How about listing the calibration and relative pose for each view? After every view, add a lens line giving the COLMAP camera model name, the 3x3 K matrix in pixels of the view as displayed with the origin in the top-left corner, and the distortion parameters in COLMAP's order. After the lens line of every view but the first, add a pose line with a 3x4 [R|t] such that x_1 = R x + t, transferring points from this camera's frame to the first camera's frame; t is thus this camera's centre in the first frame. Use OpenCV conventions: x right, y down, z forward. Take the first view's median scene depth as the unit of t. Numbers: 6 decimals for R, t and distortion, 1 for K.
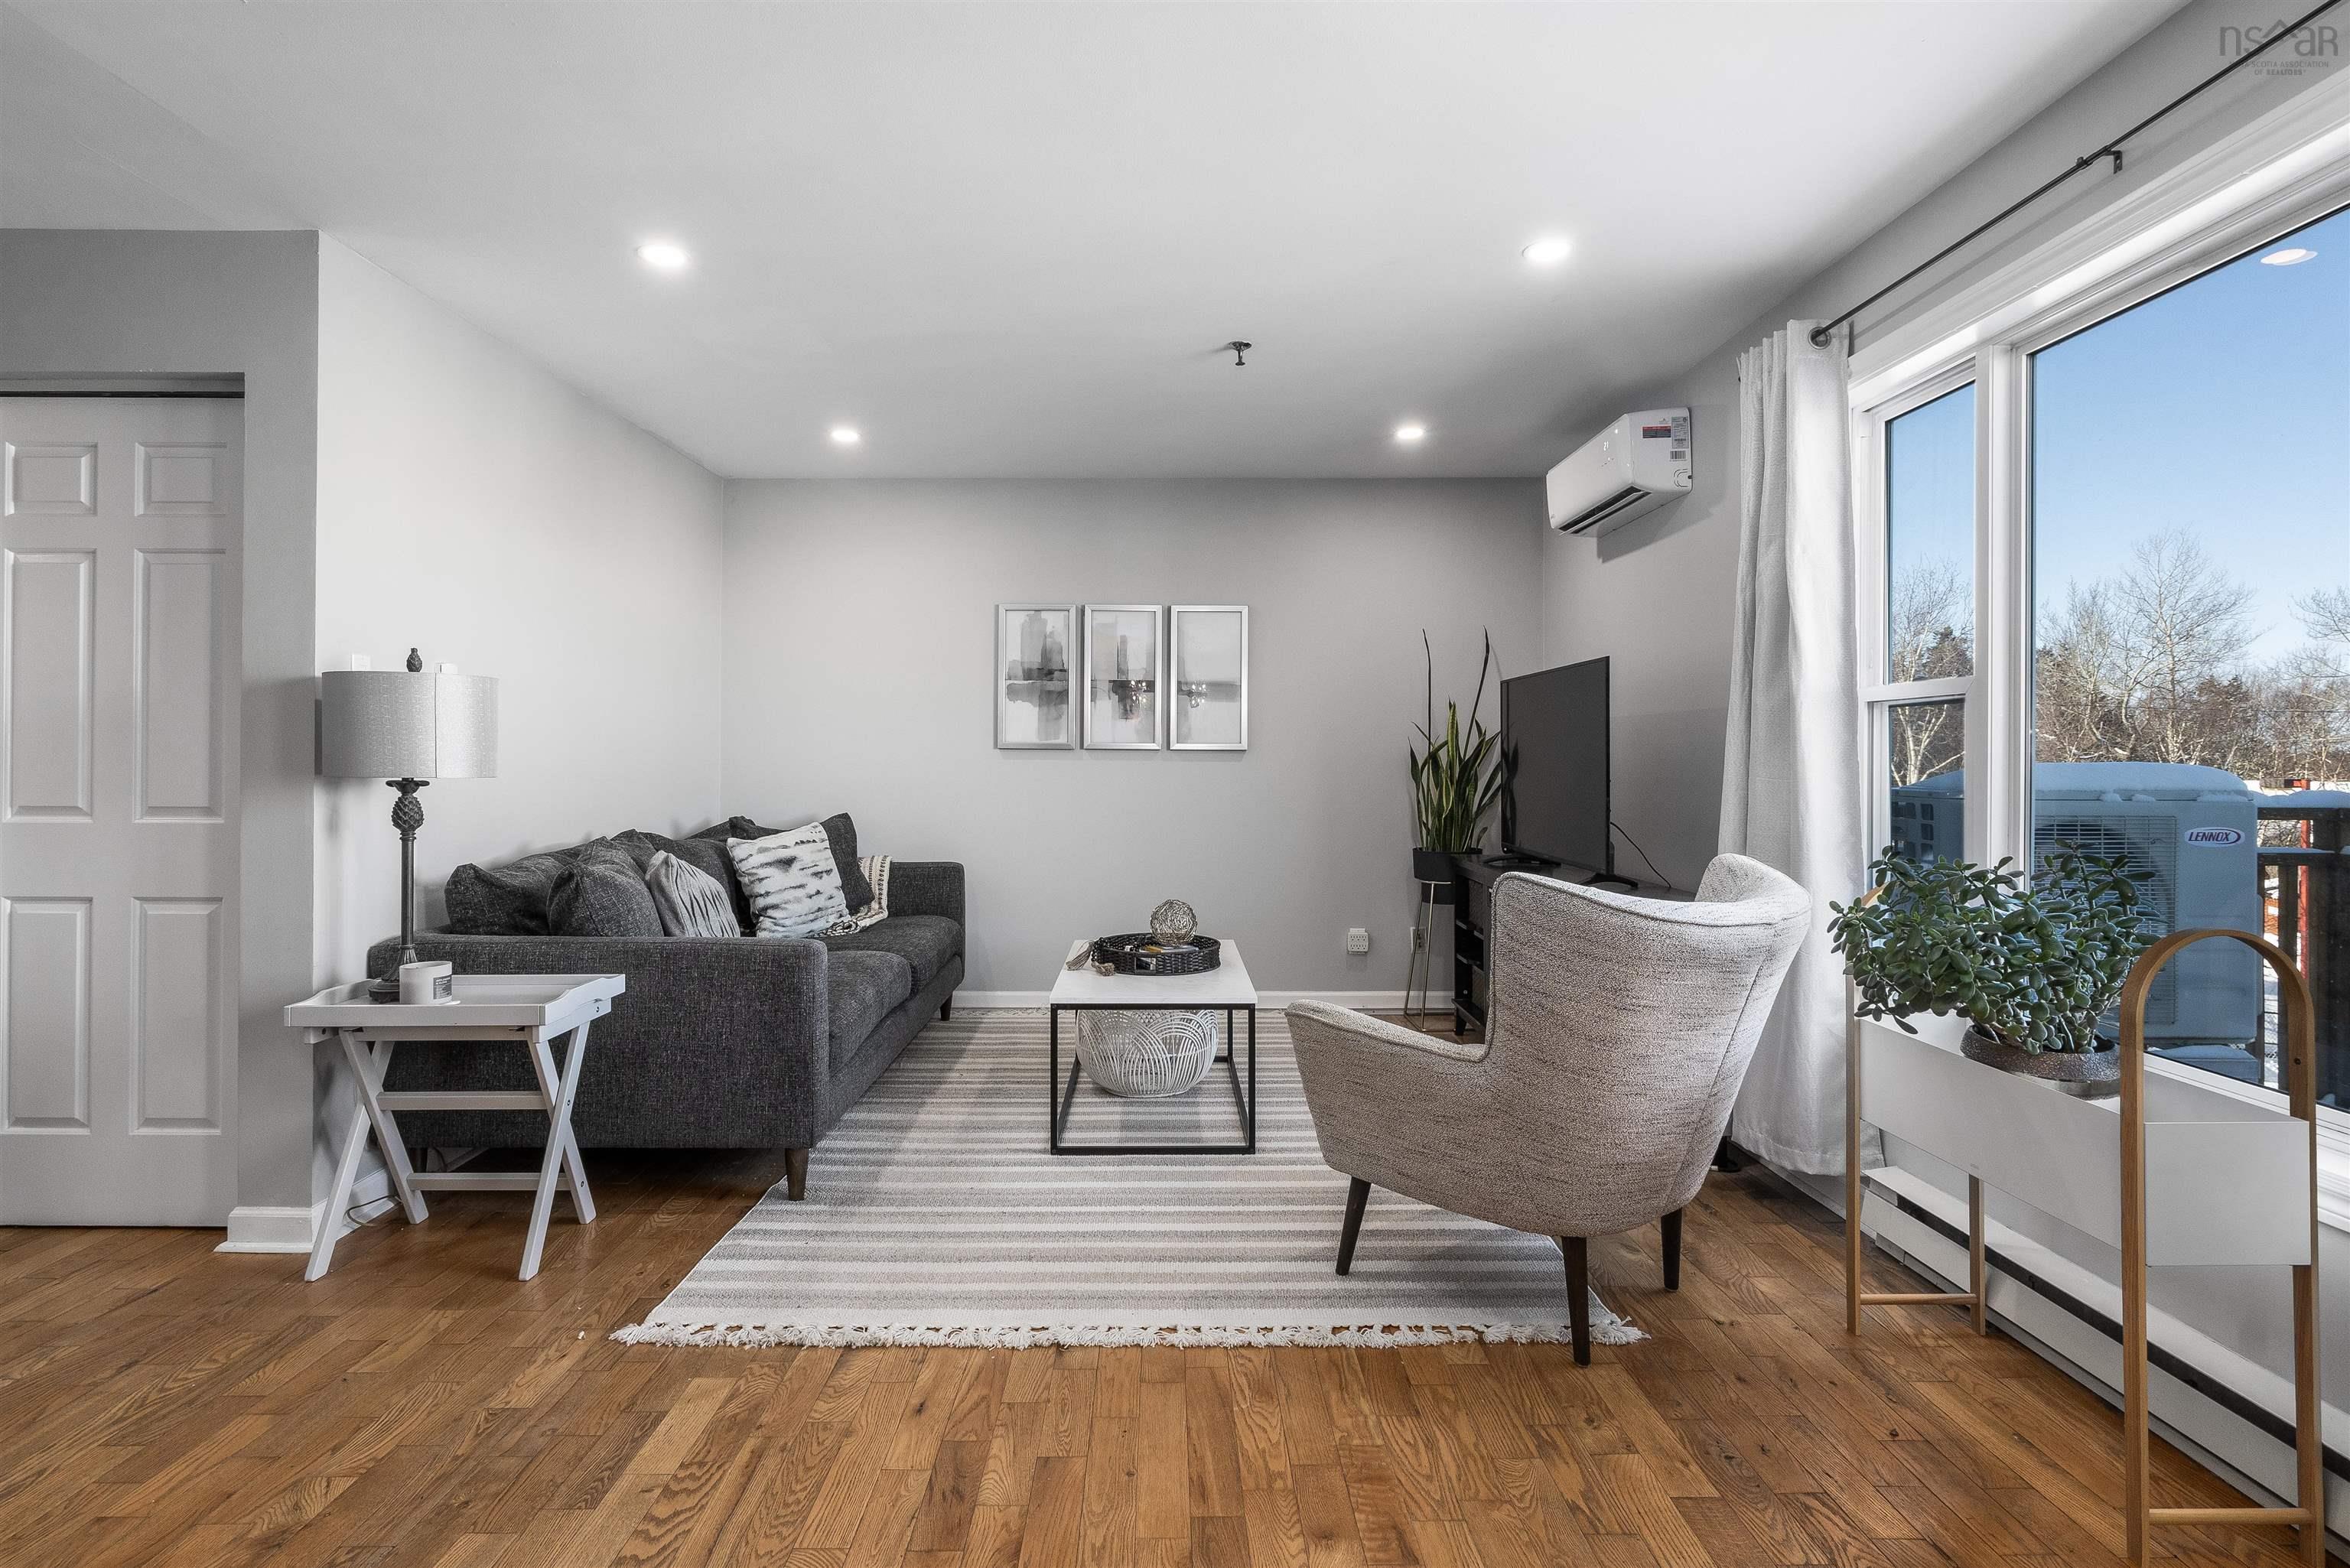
lens RADIAL K [[1191.9, 0, 1160.7], [0, 1191.9, 752.9], [0, 0, 1]] dist [-0.003037, 0.001295]
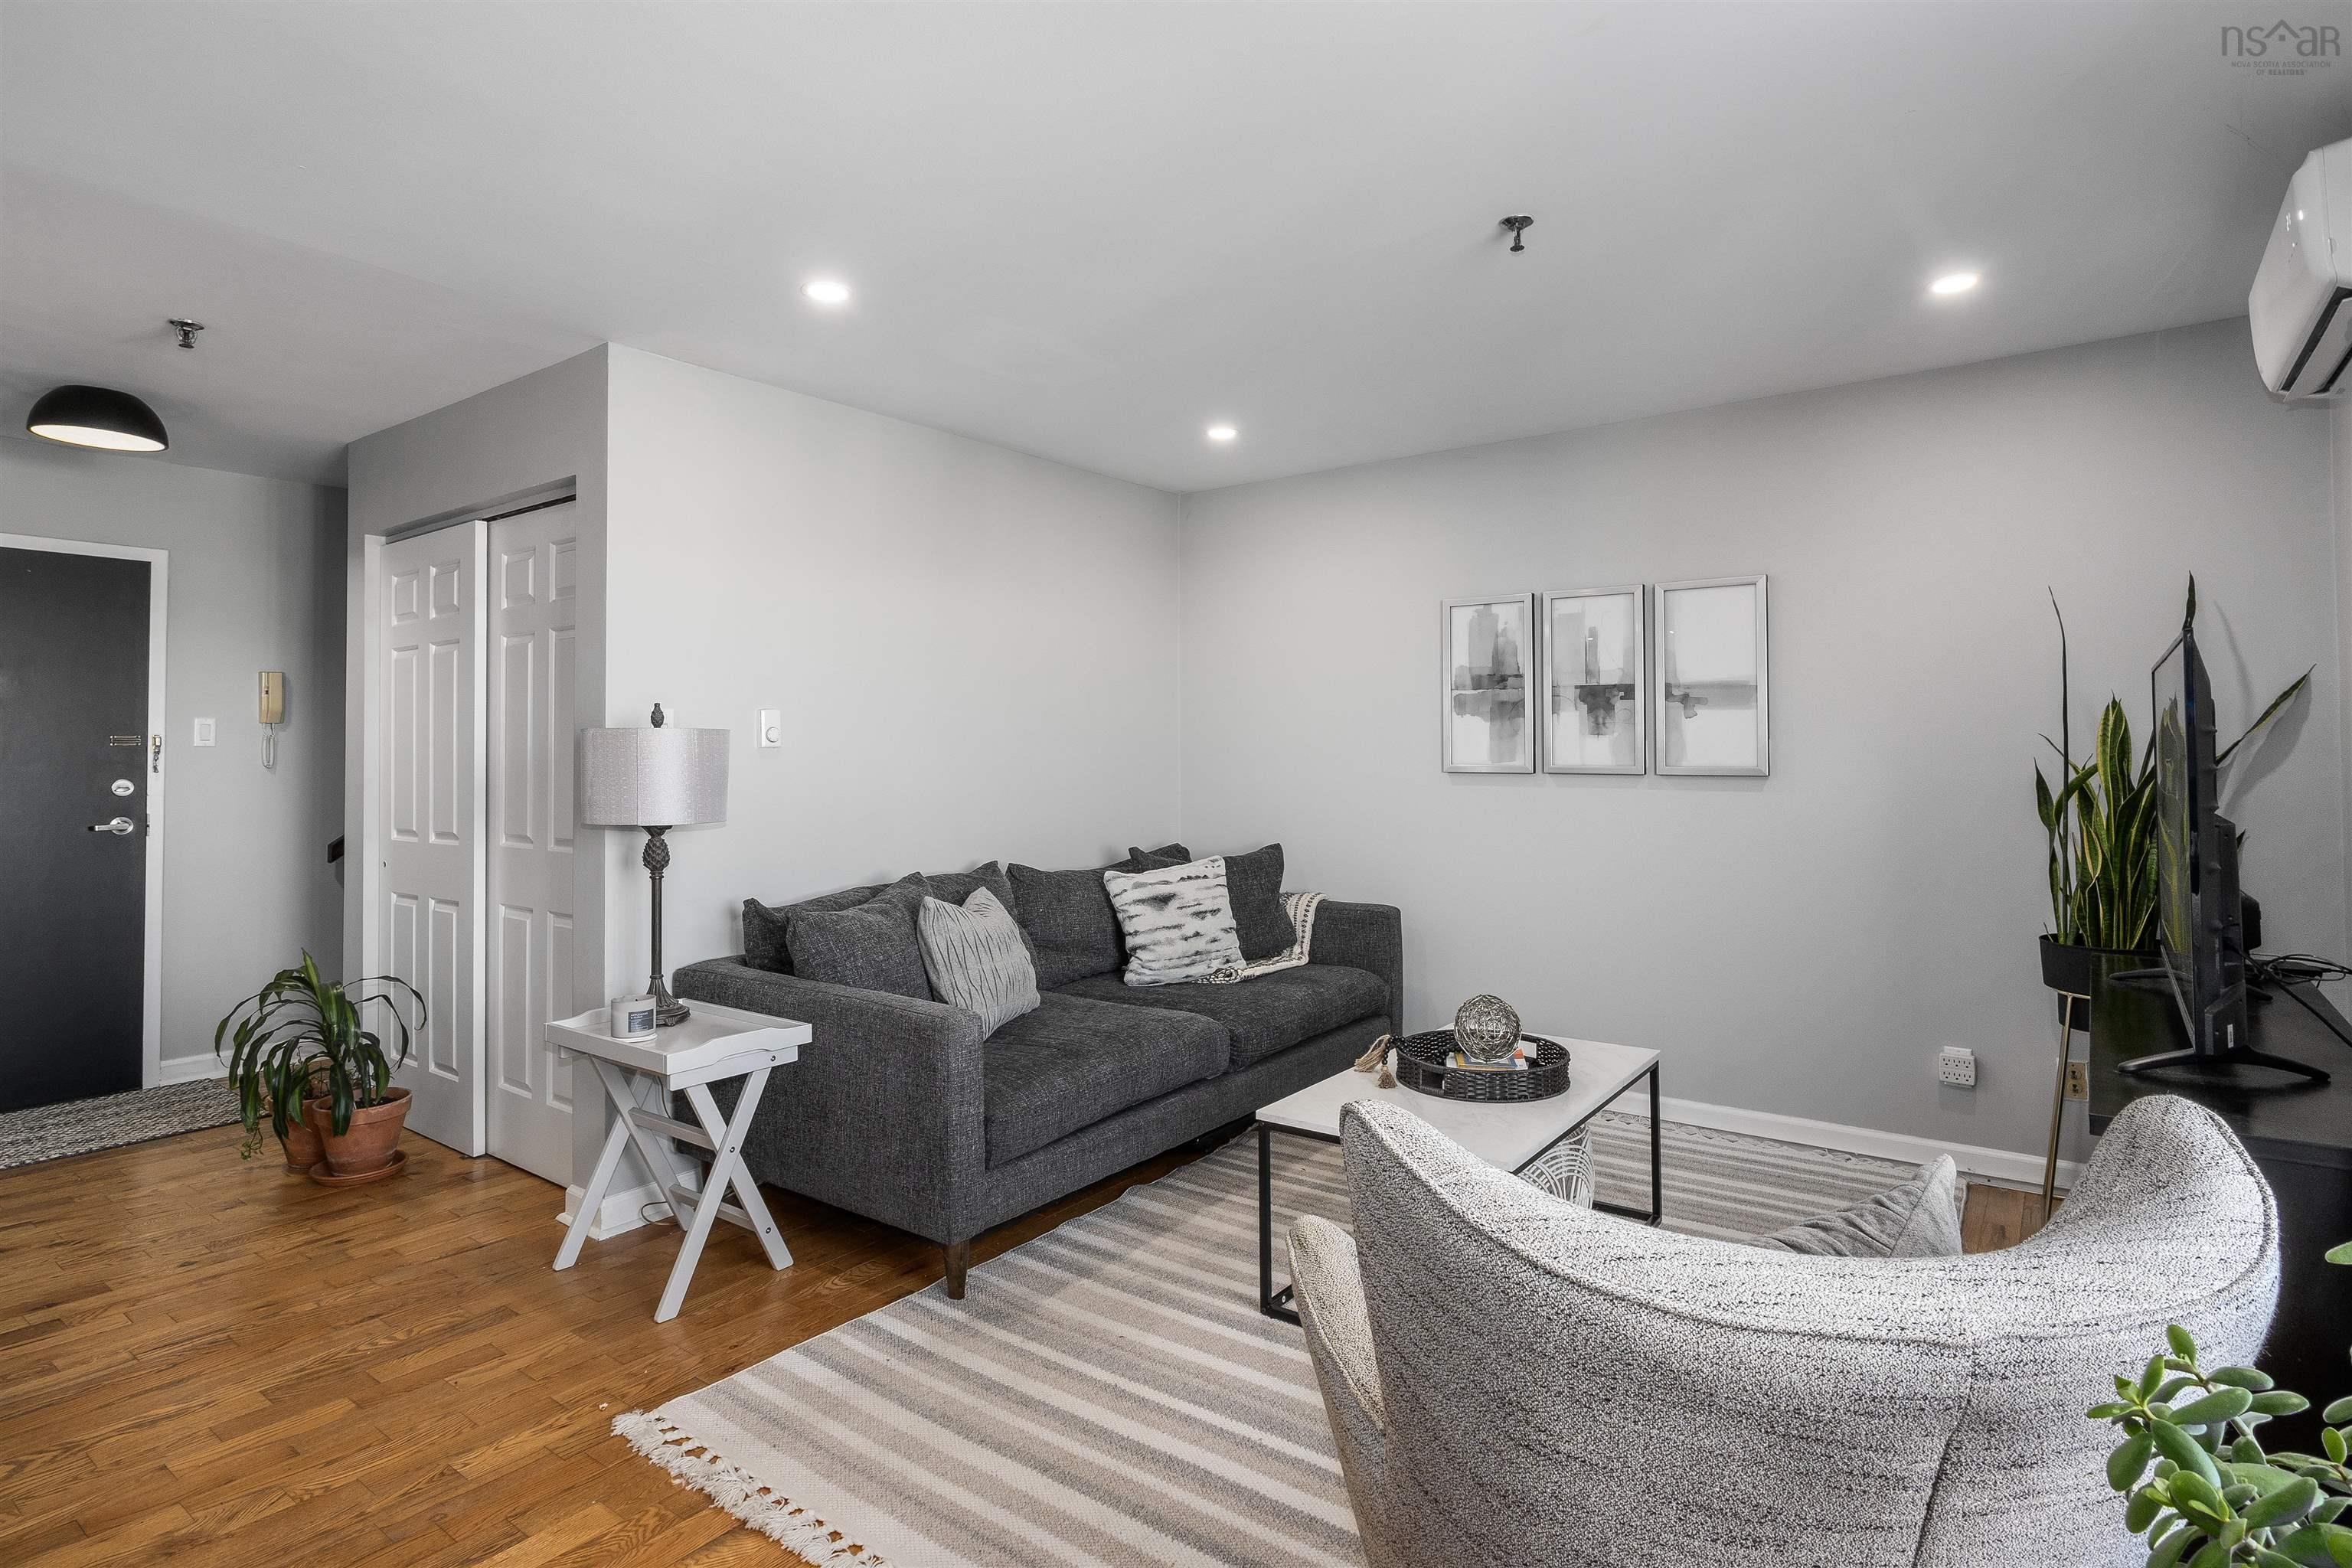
lens RADIAL K [[1200.8, 0, 1188.8], [0, 1200.8, 729.4], [0, 0, 1]] dist [-0.003427, 0.001407]
pose [[0.803569, -0.017329, -0.594959, 0.381854], [0.009824, 0.999826, -0.015852, -0.038177], [0.595131, 0.006894, 0.803599, 0.370225]]
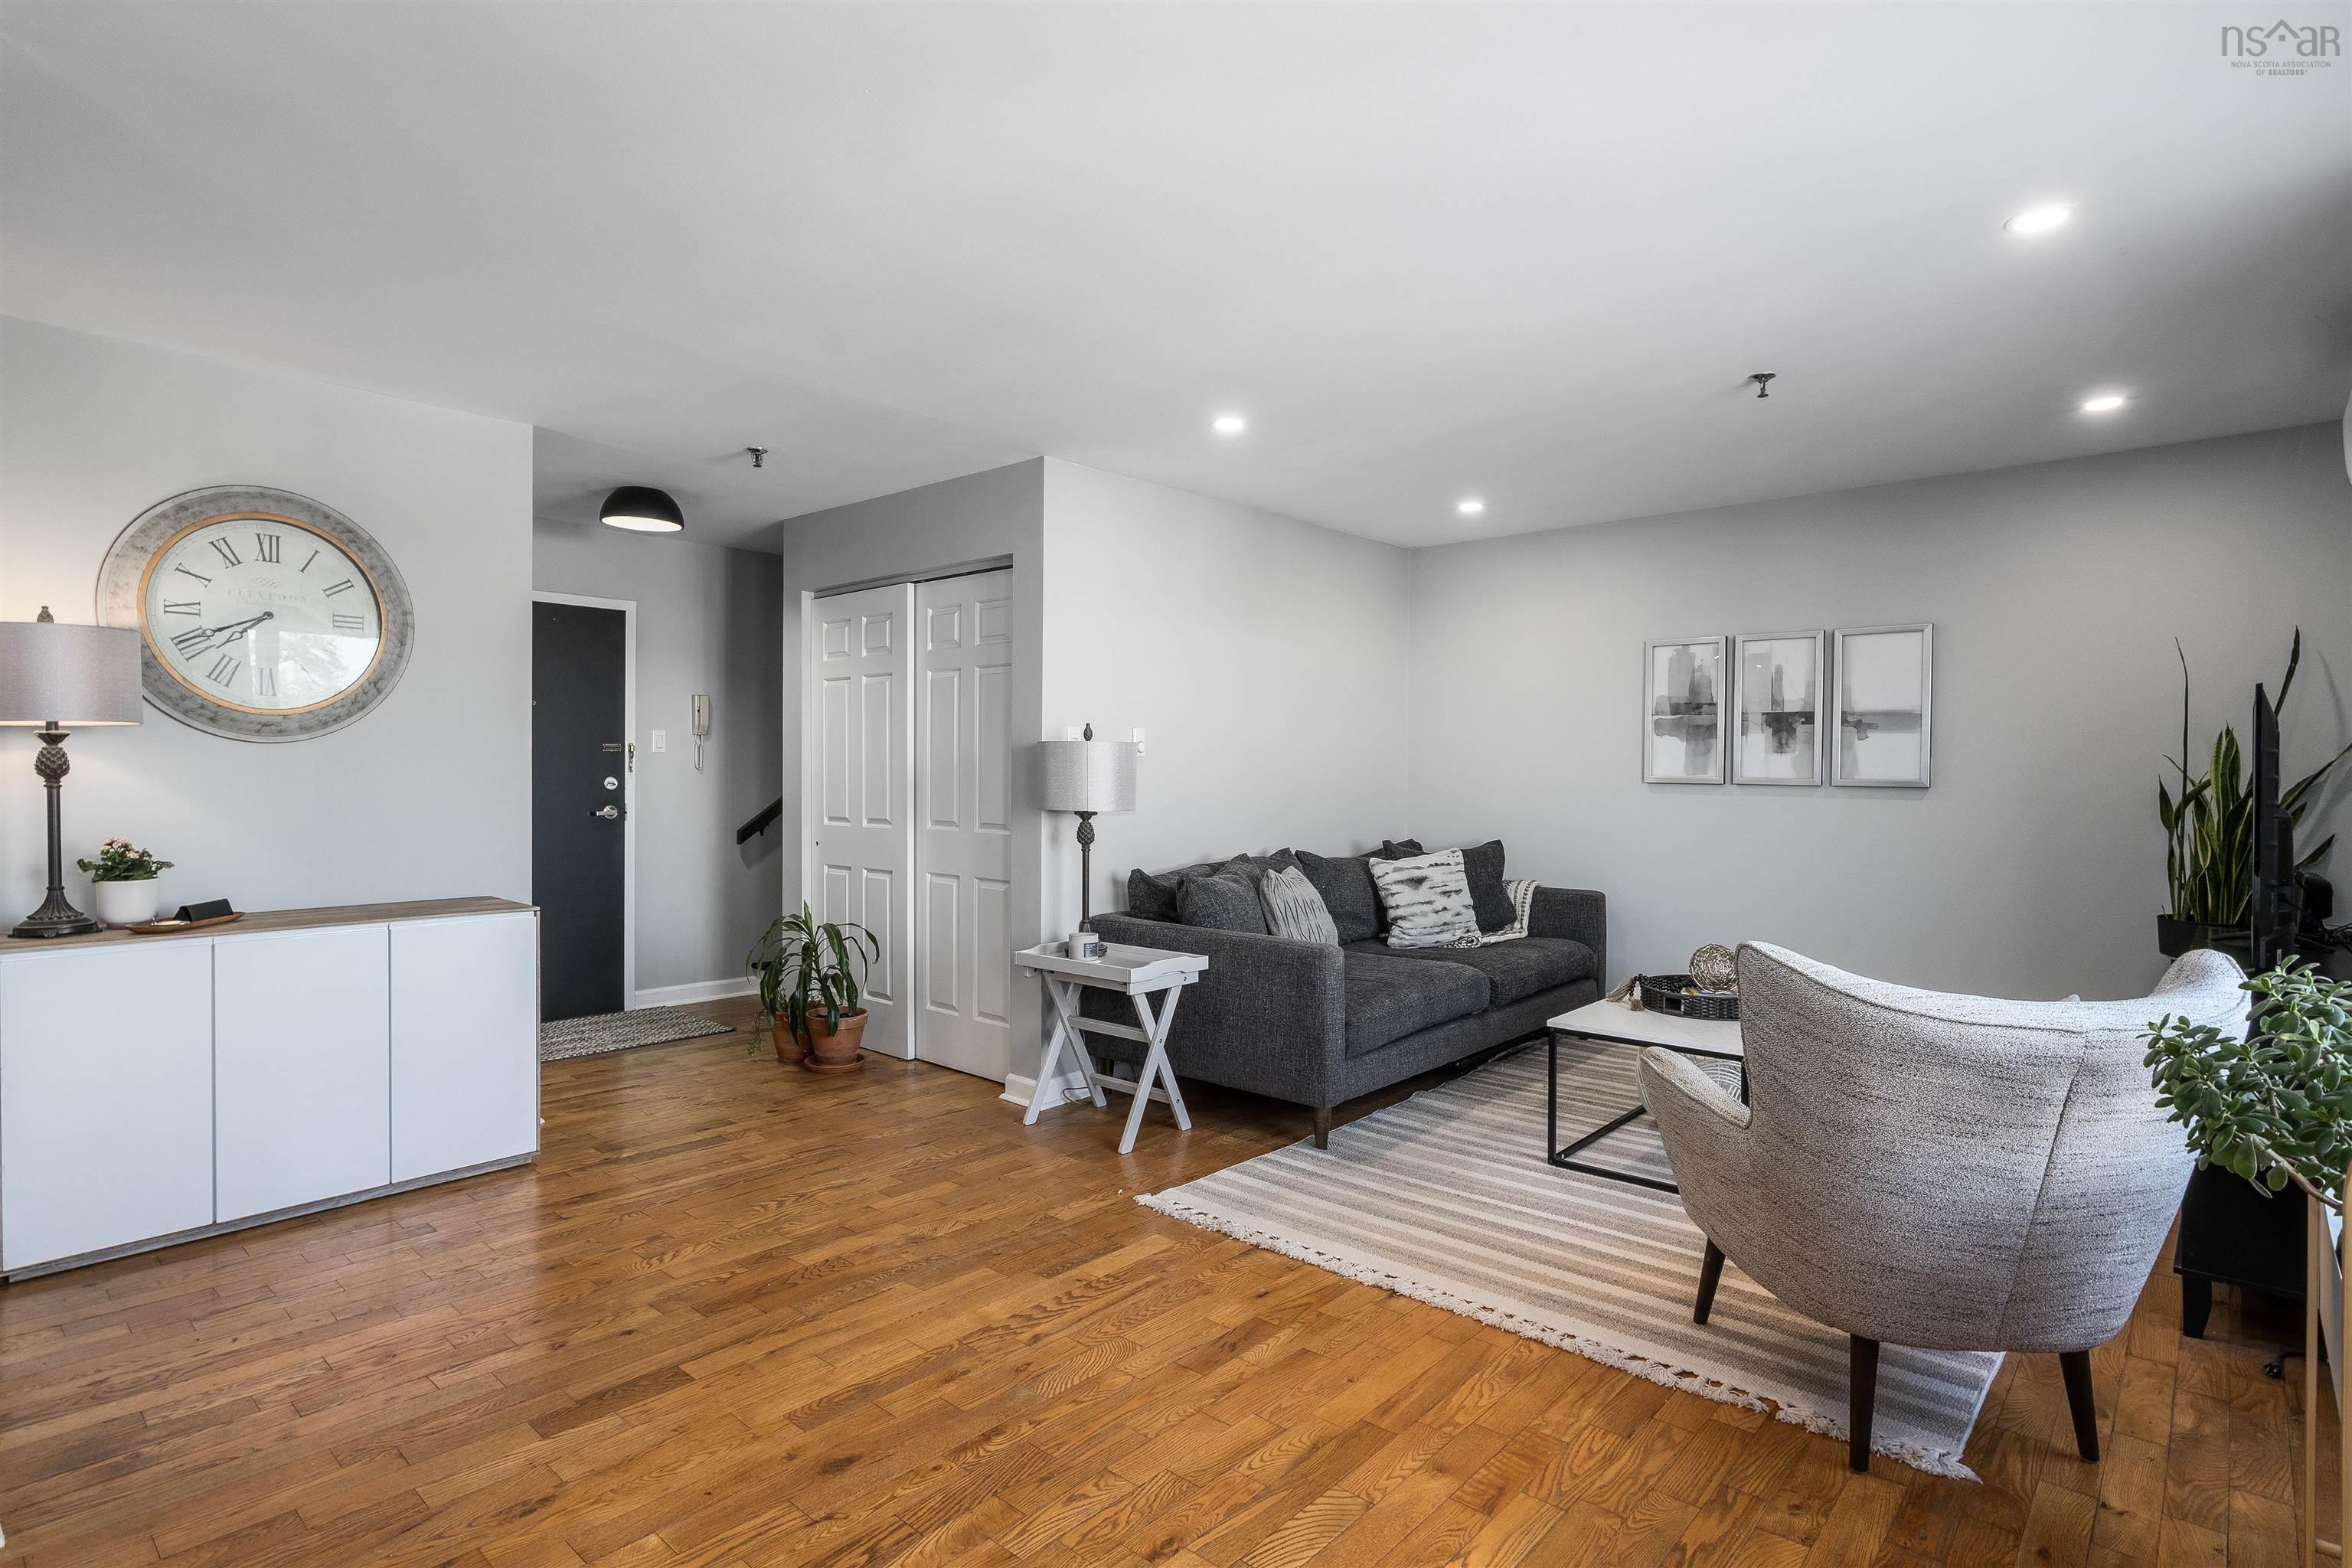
lens RADIAL K [[1185.4, 0, 1180.5], [0, 1185.4, 784.0], [0, 0, 1]] dist [-0.003026, 0.002085]
pose [[0.747433, 0.010618, -0.664252, 0.413468], [-0.000018, 0.999873, 0.015962, -0.032361], [0.664337, -0.011918, 0.747338, -0.036938]]
